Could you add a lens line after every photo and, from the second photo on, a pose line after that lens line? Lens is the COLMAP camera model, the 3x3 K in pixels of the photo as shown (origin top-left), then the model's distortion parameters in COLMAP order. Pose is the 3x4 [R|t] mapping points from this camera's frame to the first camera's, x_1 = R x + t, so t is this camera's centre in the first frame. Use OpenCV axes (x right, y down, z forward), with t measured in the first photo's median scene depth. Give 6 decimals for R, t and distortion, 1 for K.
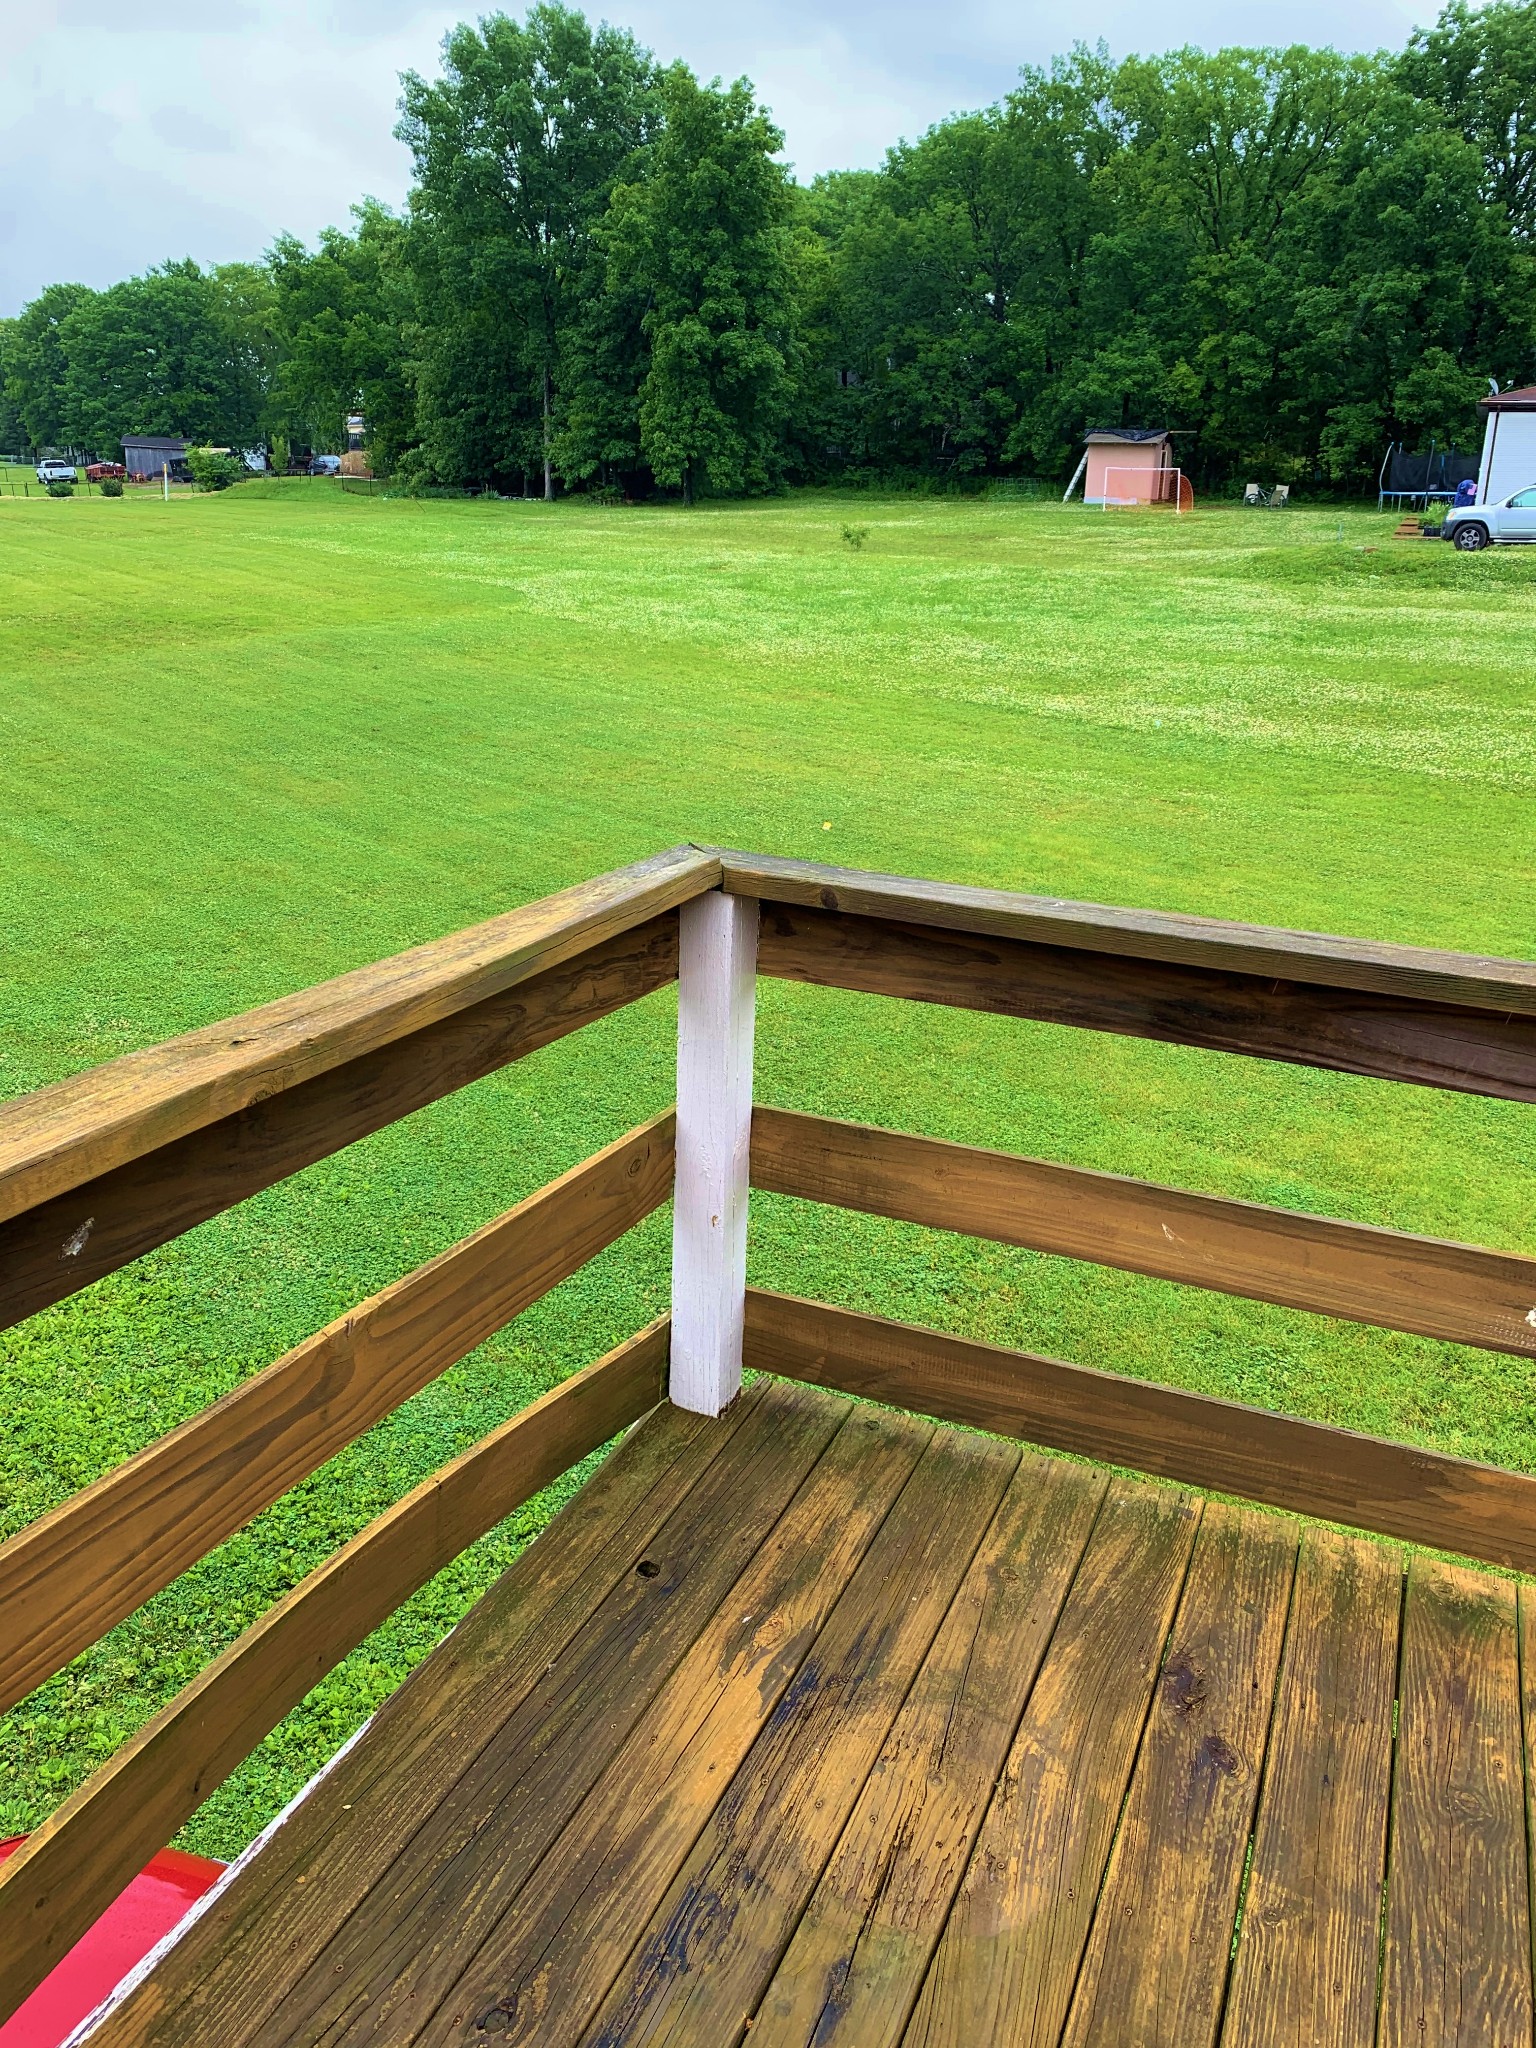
lens RADIAL K [[1551.5, 0, 766.5], [0, 1551.5, 1037.5], [0, 0, 1]] dist [-0.000544, 0.006421]
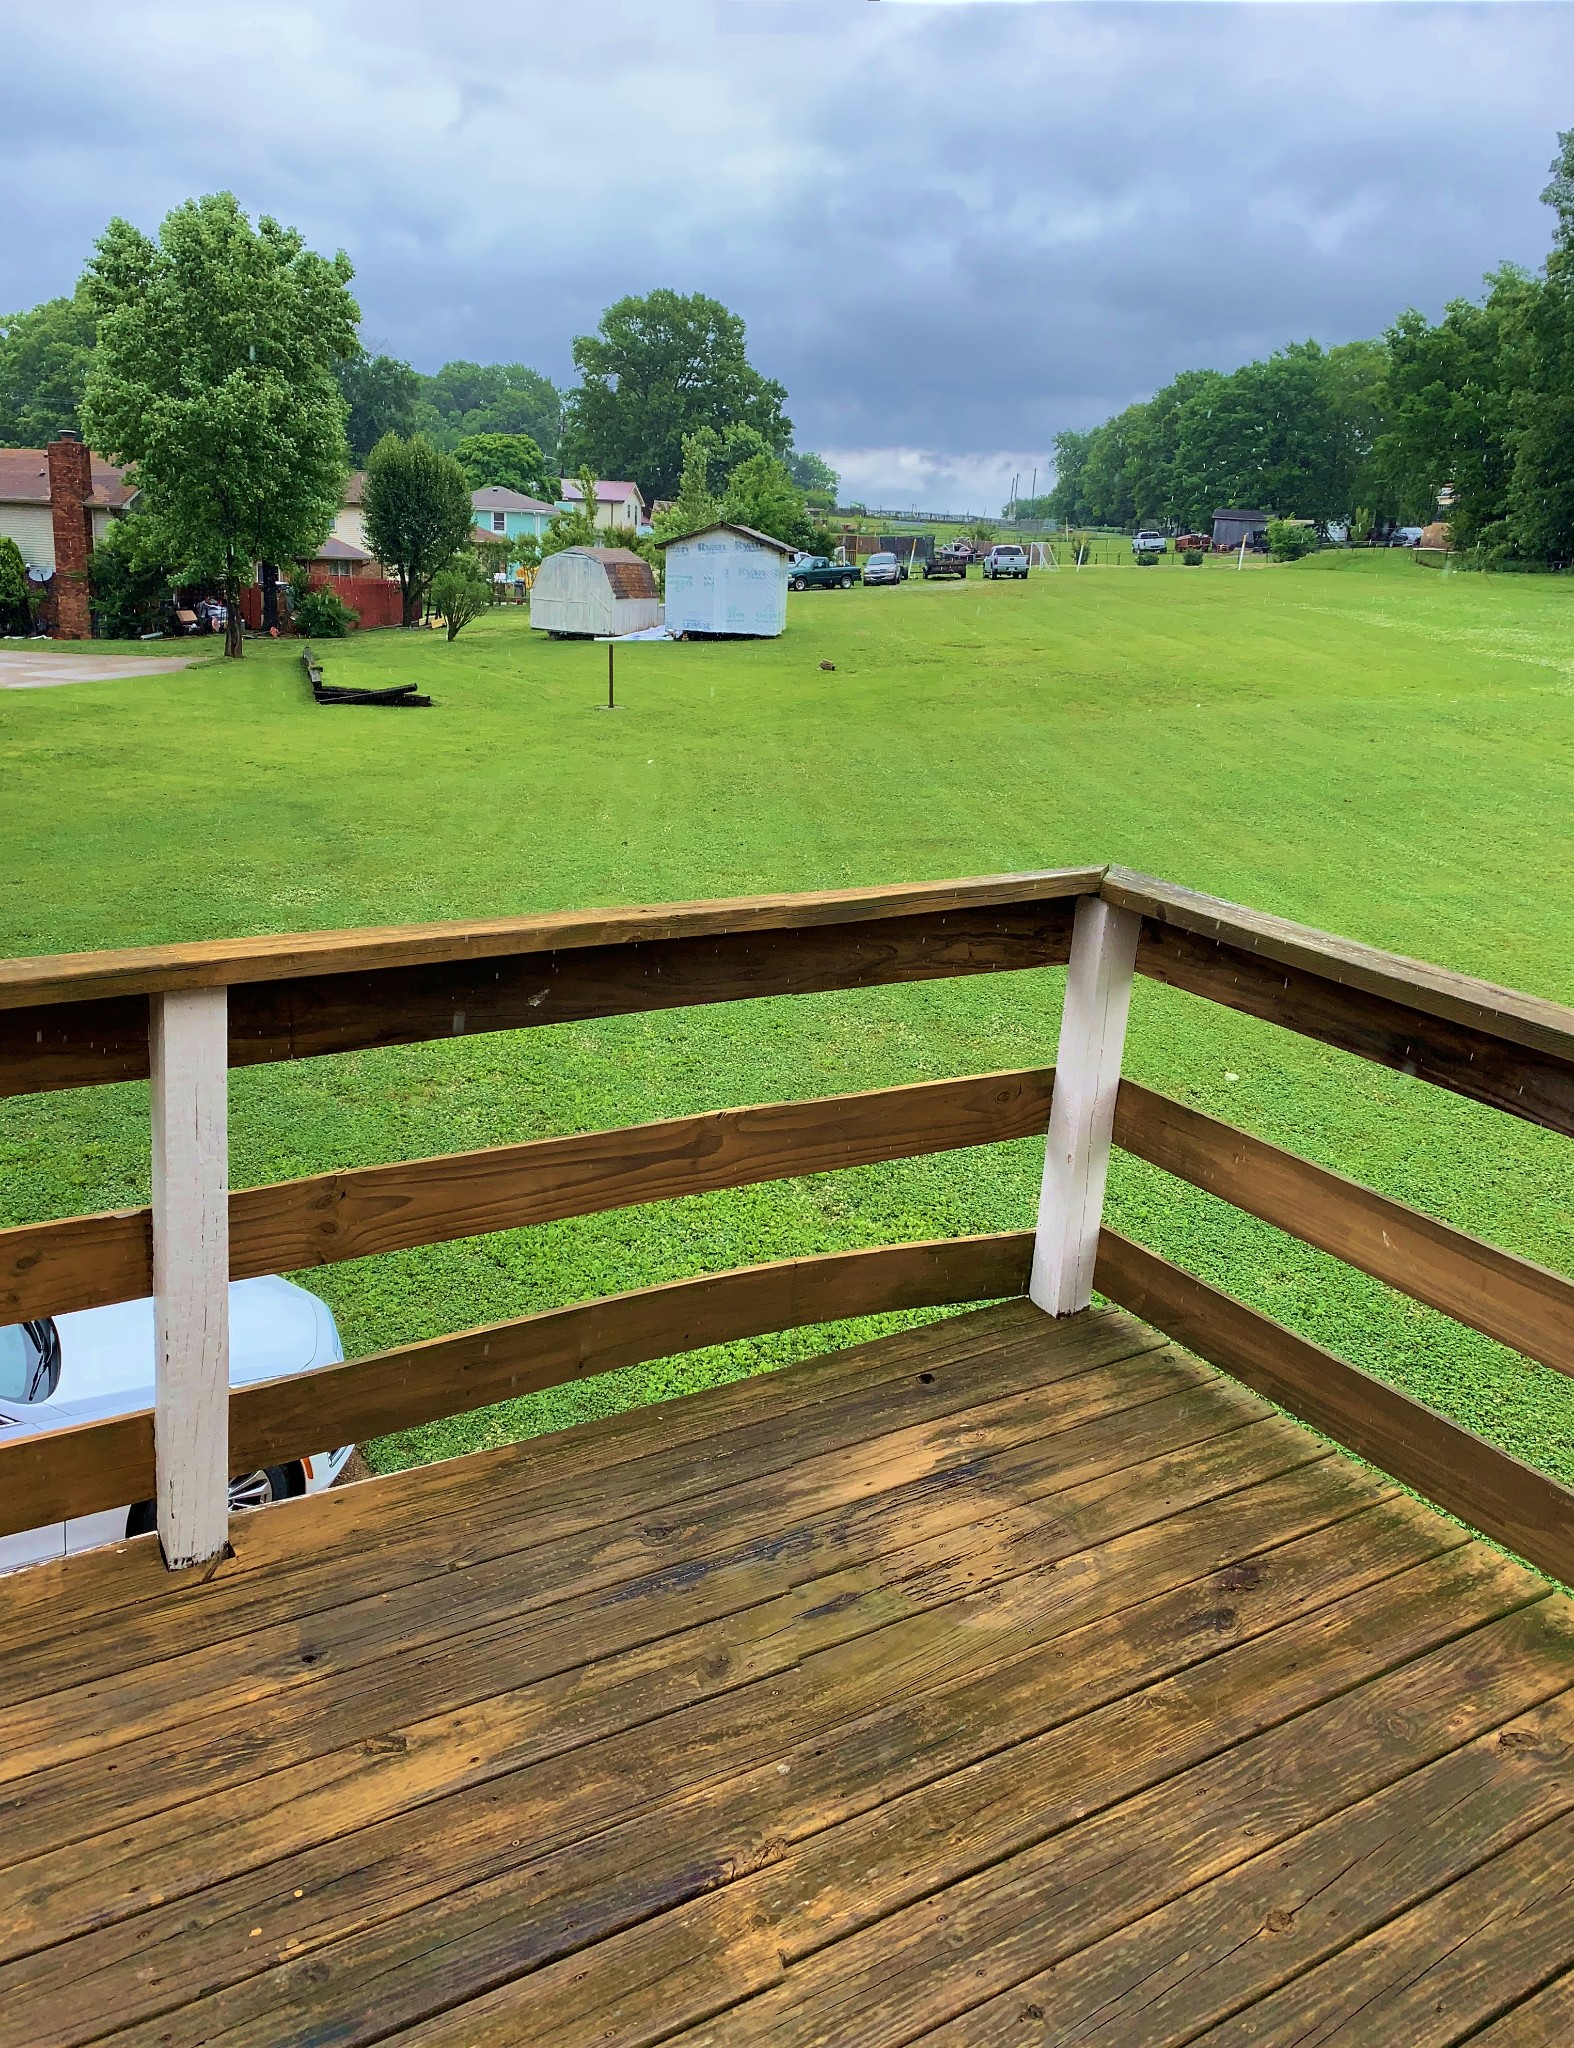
lens RADIAL K [[1553.4, 0, 787.4], [0, 1553.4, 1049.7], [0, 0, 1]] dist [-0.008977, 0.007032]
pose [[0.810664, 0.184668, -0.555627, 0.459270], [-0.203293, 0.978698, 0.028673, 0.040515], [0.549086, 0.089711, 0.830937, -0.191811]]
